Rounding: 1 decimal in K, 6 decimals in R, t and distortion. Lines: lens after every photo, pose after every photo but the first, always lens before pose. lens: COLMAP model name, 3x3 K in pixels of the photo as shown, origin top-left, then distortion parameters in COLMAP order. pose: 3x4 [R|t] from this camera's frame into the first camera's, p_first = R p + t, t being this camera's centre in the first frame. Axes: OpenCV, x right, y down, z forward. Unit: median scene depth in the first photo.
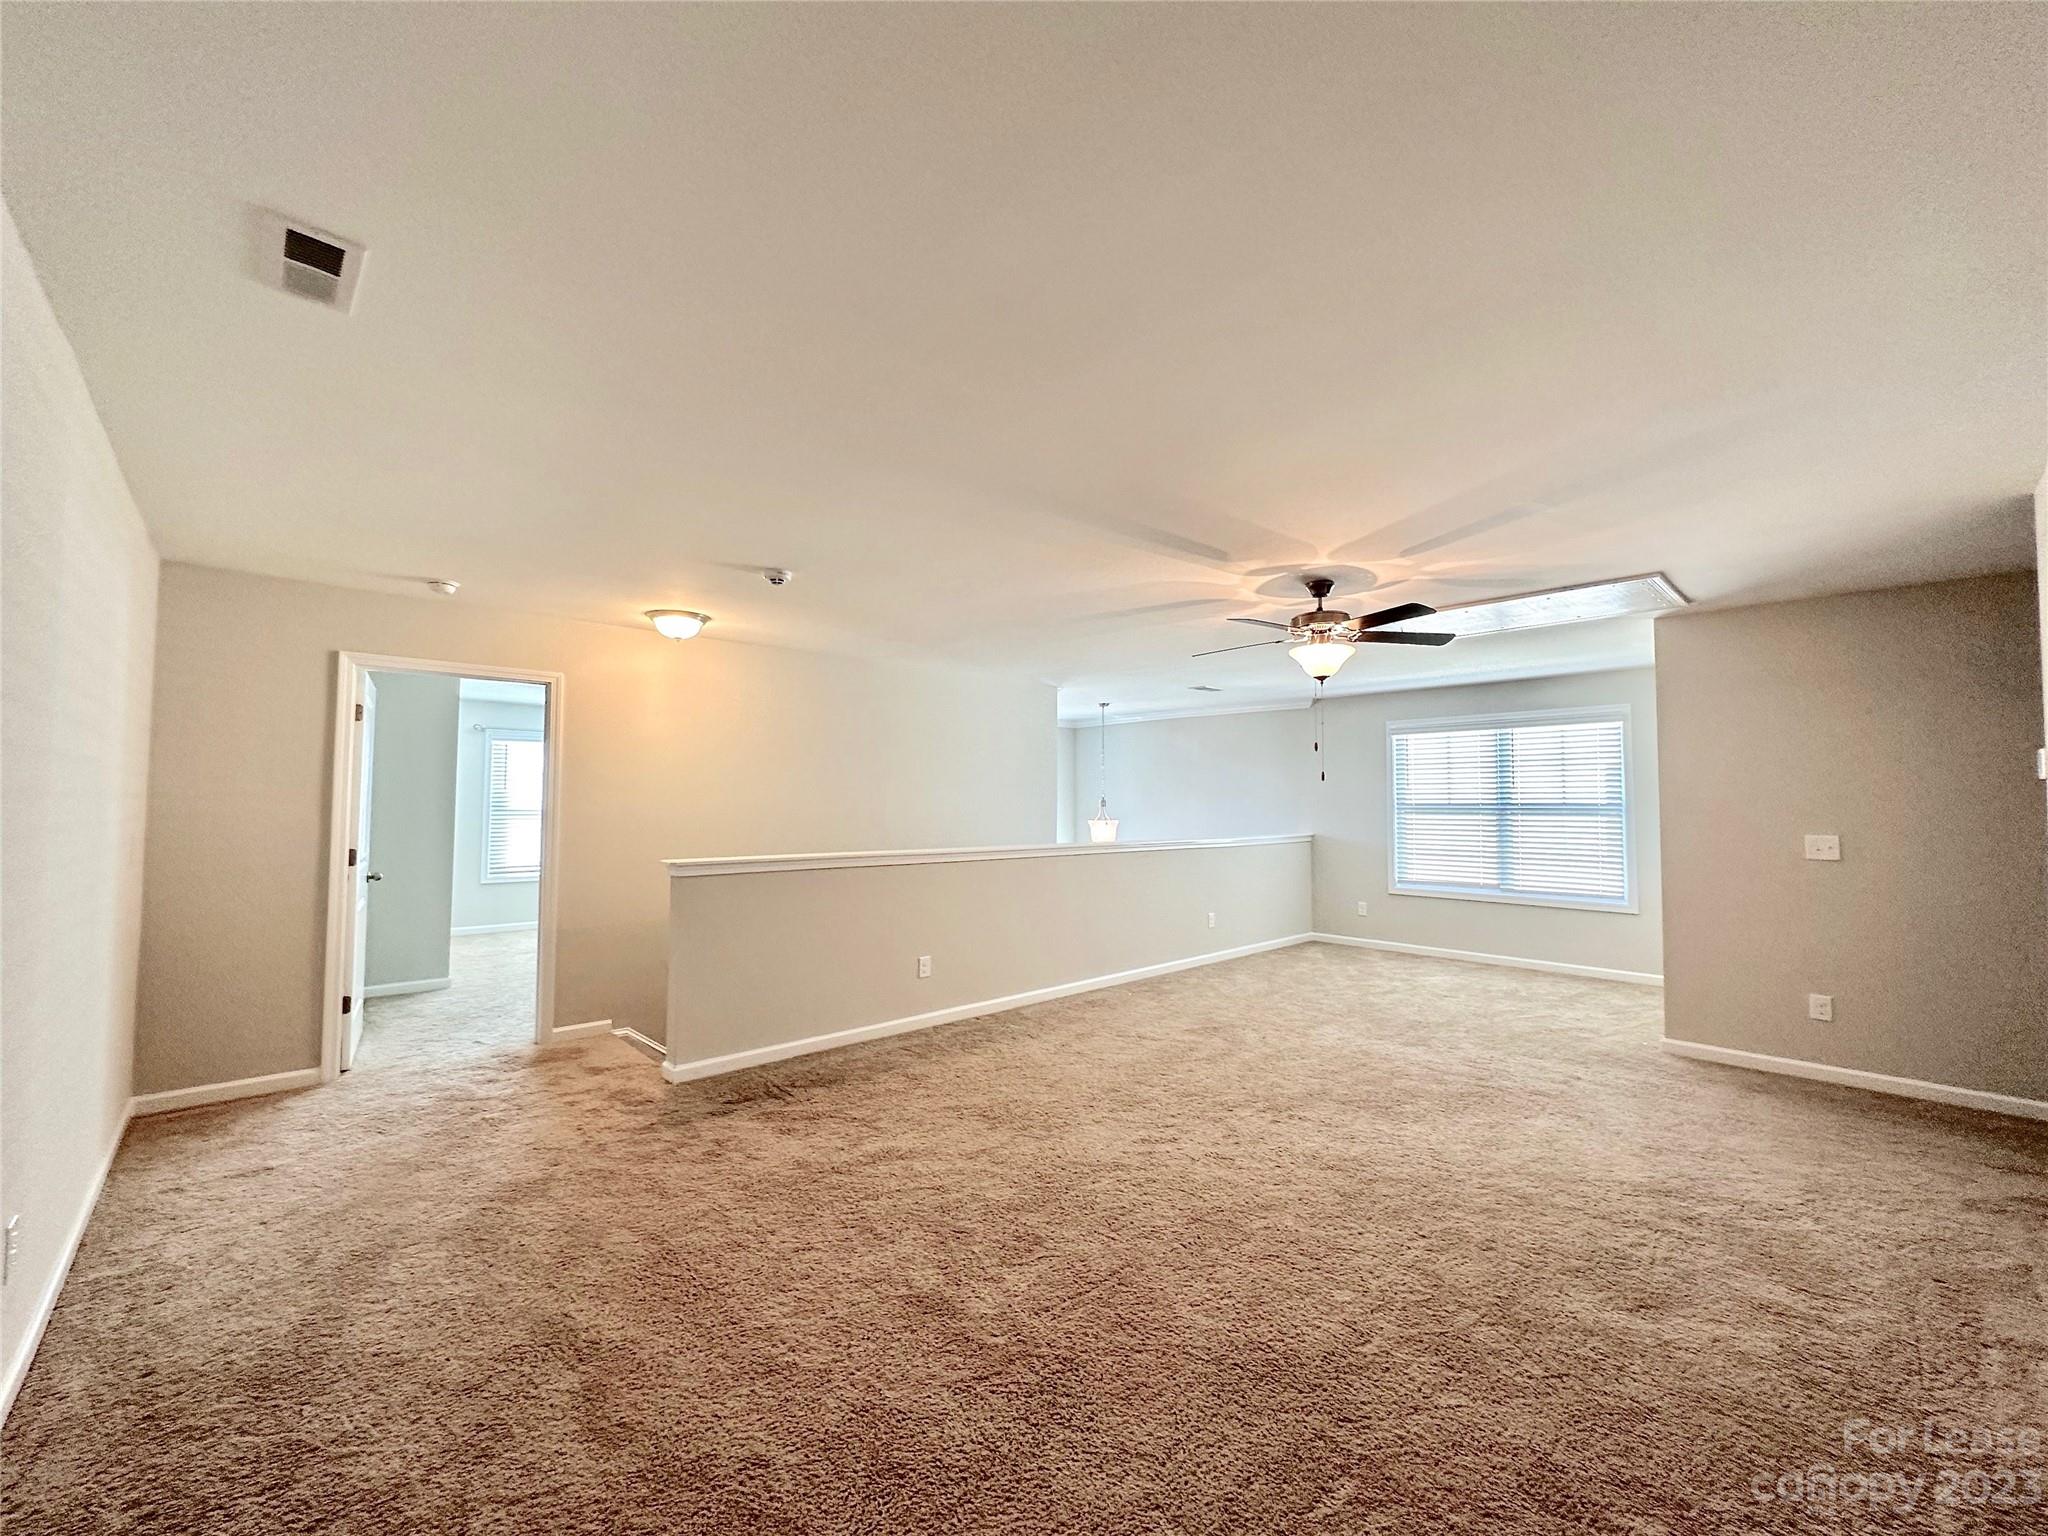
lens RADIAL K [[821.5, 0, 1026.3], [0, 821.5, 770.7], [0, 0, 1]] dist [-0.001047, -0.000101]
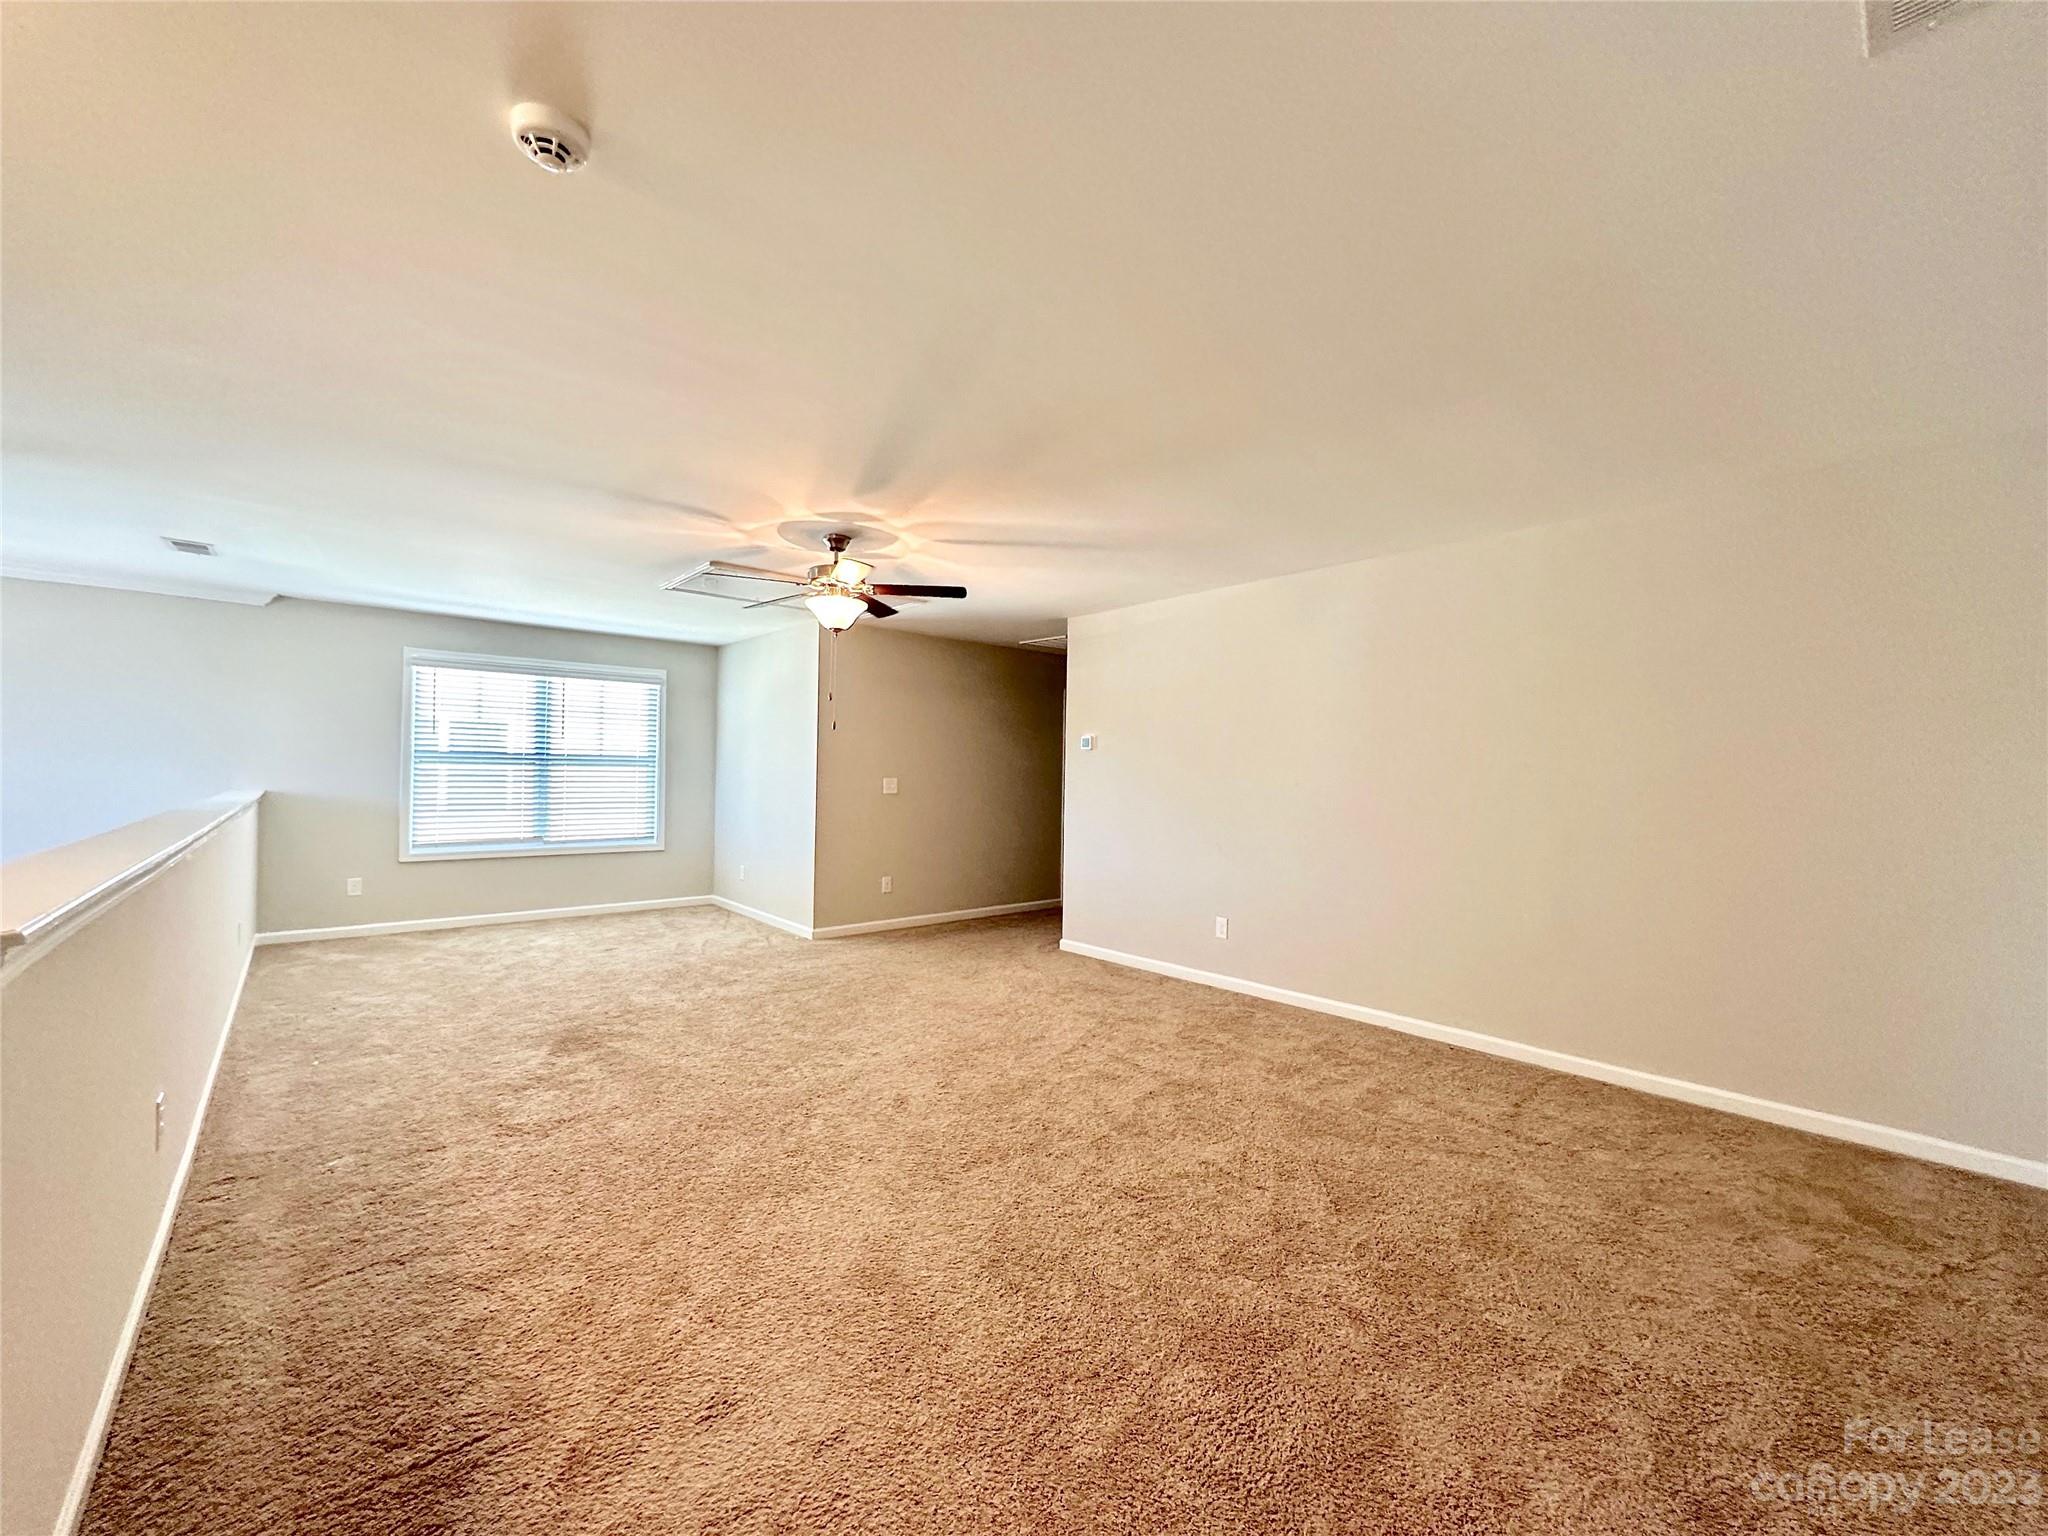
lens RADIAL K [[821.5, 0, 1026.3], [0, 821.5, 770.7], [0, 0, 1]] dist [-0.001047, -0.000101]
pose [[0.031045, 0.001094, 0.999517, -0.544203], [-0.055591, 0.998453, 0.000634, 0.040884], [-0.997971, -0.055584, 0.031058, 0.587889]]
